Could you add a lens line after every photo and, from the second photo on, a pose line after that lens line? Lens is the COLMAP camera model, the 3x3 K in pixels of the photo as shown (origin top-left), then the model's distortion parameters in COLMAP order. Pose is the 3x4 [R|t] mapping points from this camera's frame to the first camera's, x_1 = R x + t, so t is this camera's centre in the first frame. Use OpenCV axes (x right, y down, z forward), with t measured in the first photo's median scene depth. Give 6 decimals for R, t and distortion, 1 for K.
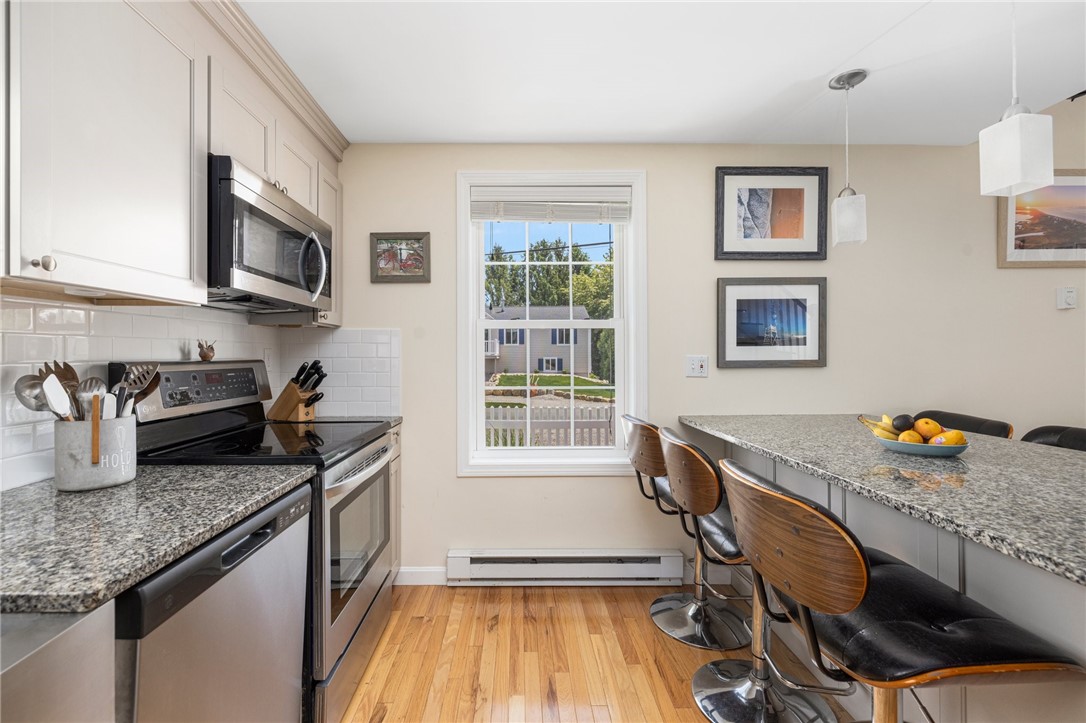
lens RADIAL K [[463.0, 0, 522.4], [0, 463.0, 353.1], [0, 0, 1]] dist [0.000726, -0.000132]
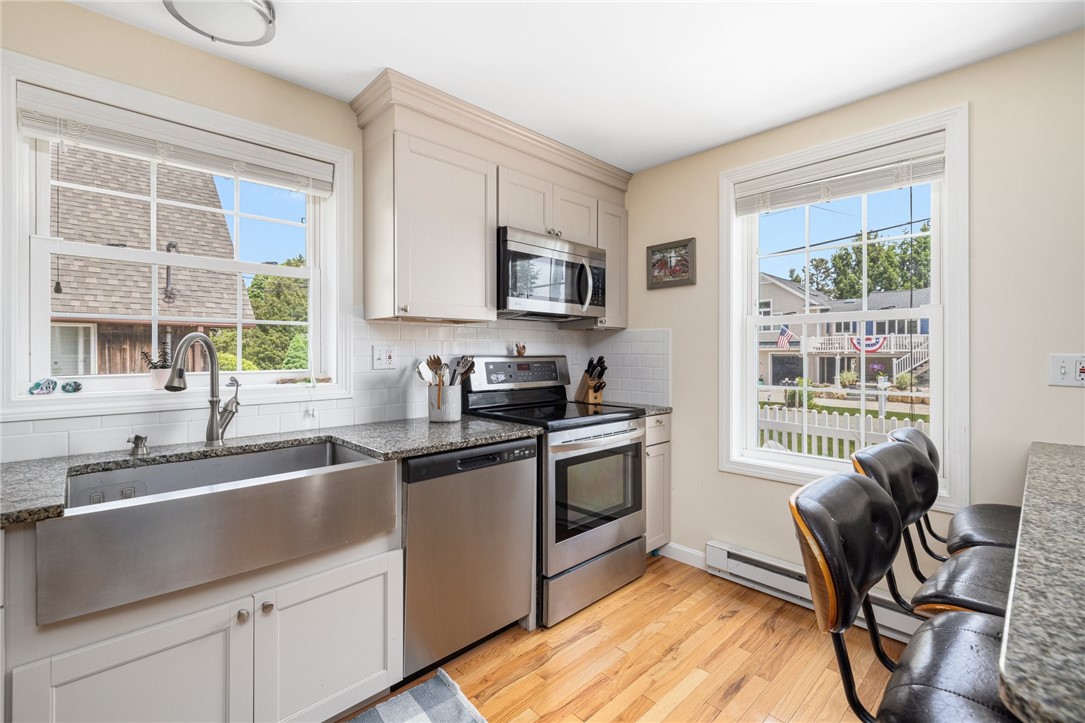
lens RADIAL K [[480.6, 0, 534.8], [0, 480.6, 352.4], [0, 0, 1]] dist [0.001009, -0.000081]
pose [[0.681613, 0.002973, -0.731707, 0.361612], [0.000441, 0.999990, 0.004474, -0.000673], [0.731713, -0.003372, 0.681605, -0.027298]]
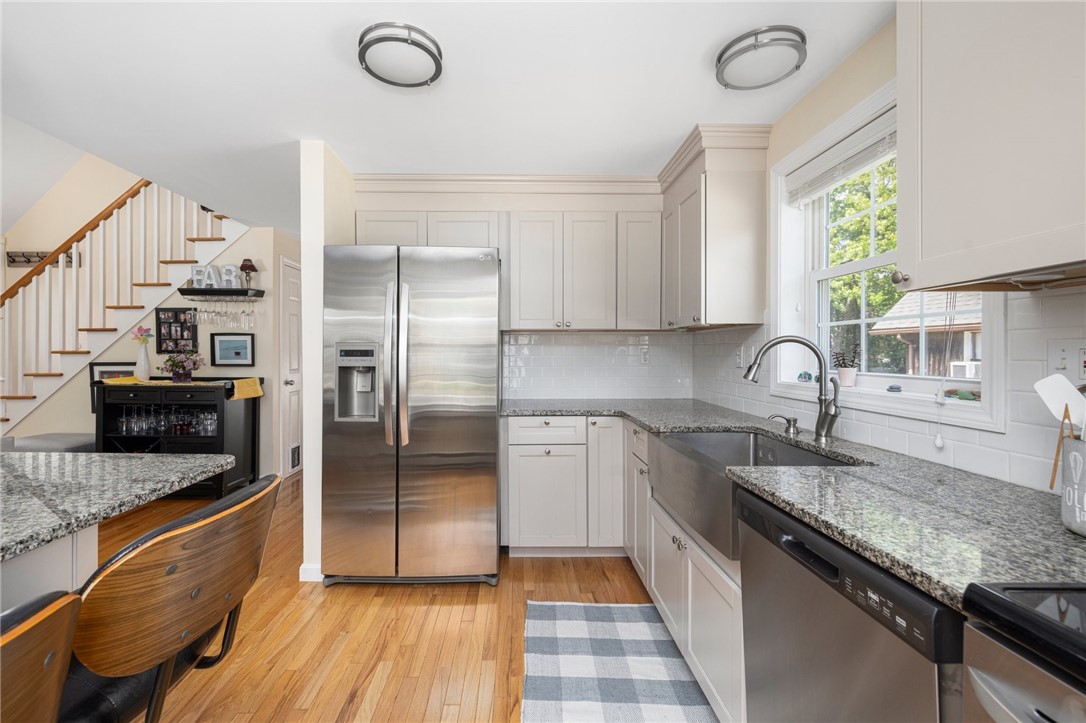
lens RADIAL K [[463.0, 0, 522.4], [0, 463.0, 353.1], [0, 0, 1]] dist [0.000726, -0.000132]
pose [[-0.999995, -0.000361, -0.003038, -0.005583], [-0.000357, 0.999999, -0.001170, 0.003568], [0.003038, -0.001169, -0.999995, 0.812615]]
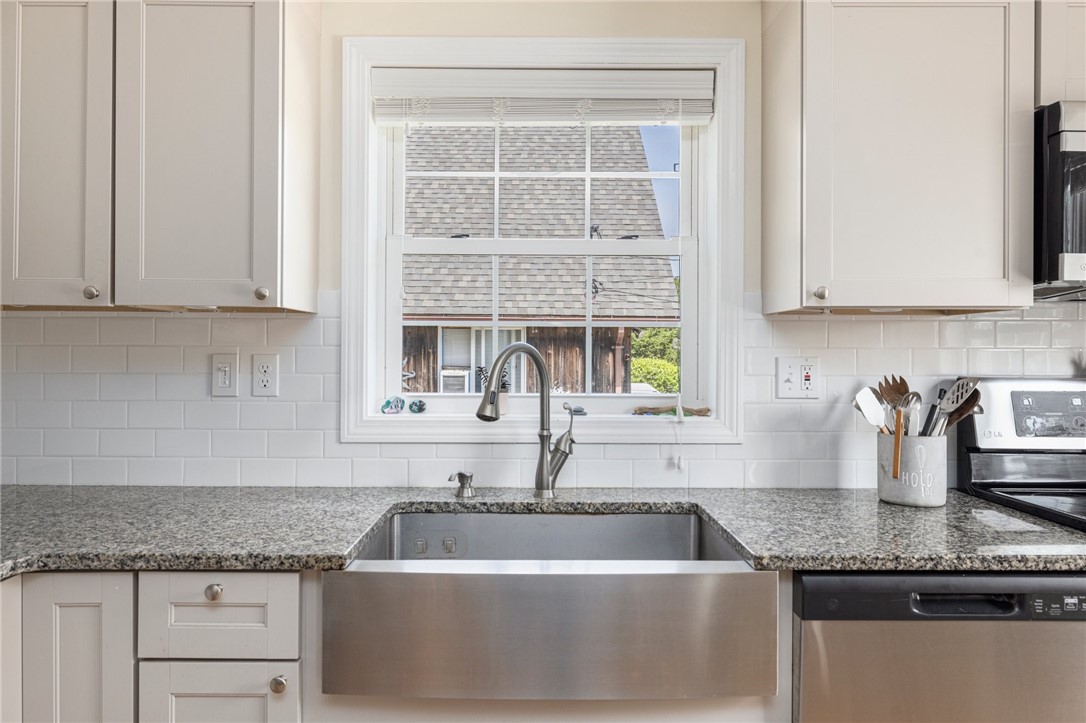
lens RADIAL K [[711.2, 0, 536.5], [0, 711.2, 354.3], [0, 0, 1]] dist [0.003599, 0.001546]
pose [[-0.005545, 0.000968, -0.999984, 0.286116], [-0.002657, 0.999996, 0.000982, -0.013627], [0.999981, 0.002662, -0.005542, 0.103073]]
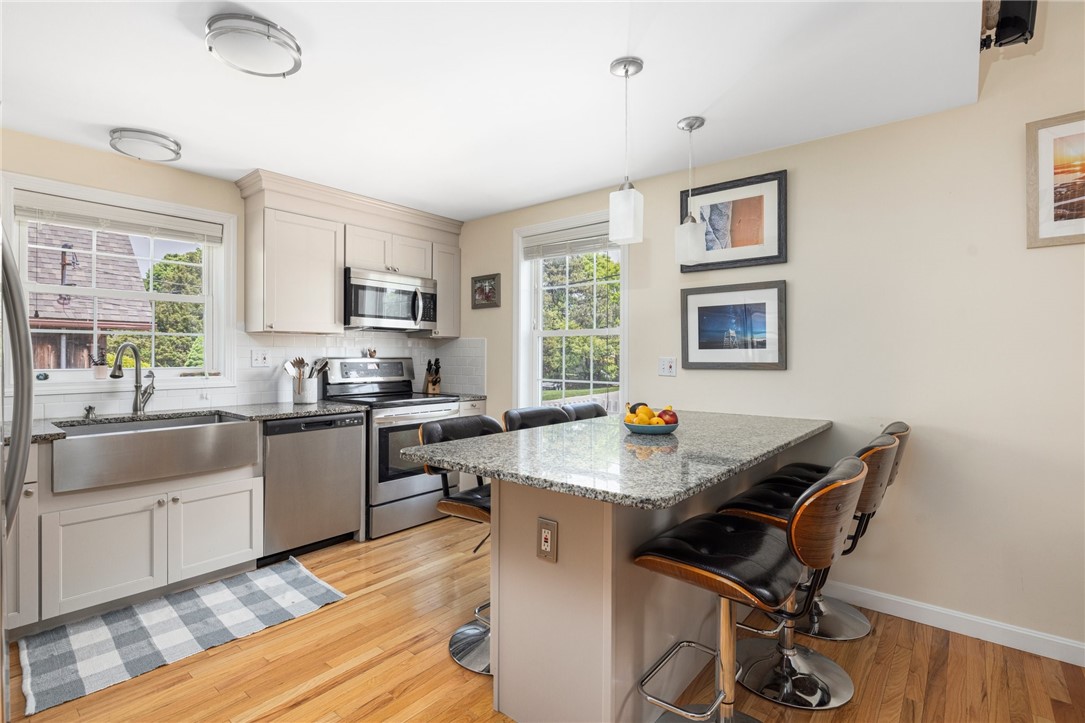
lens RADIAL K [[517.9, 0, 536.3], [0, 517.9, 354.9], [0, 0, 1]] dist [-0.014085, 0.000867]
pose [[0.762637, 0.005399, -0.646804, 0.972210], [-0.003076, 0.999984, 0.004720, -0.005974], [0.646819, -0.001610, 0.762642, -0.195636]]
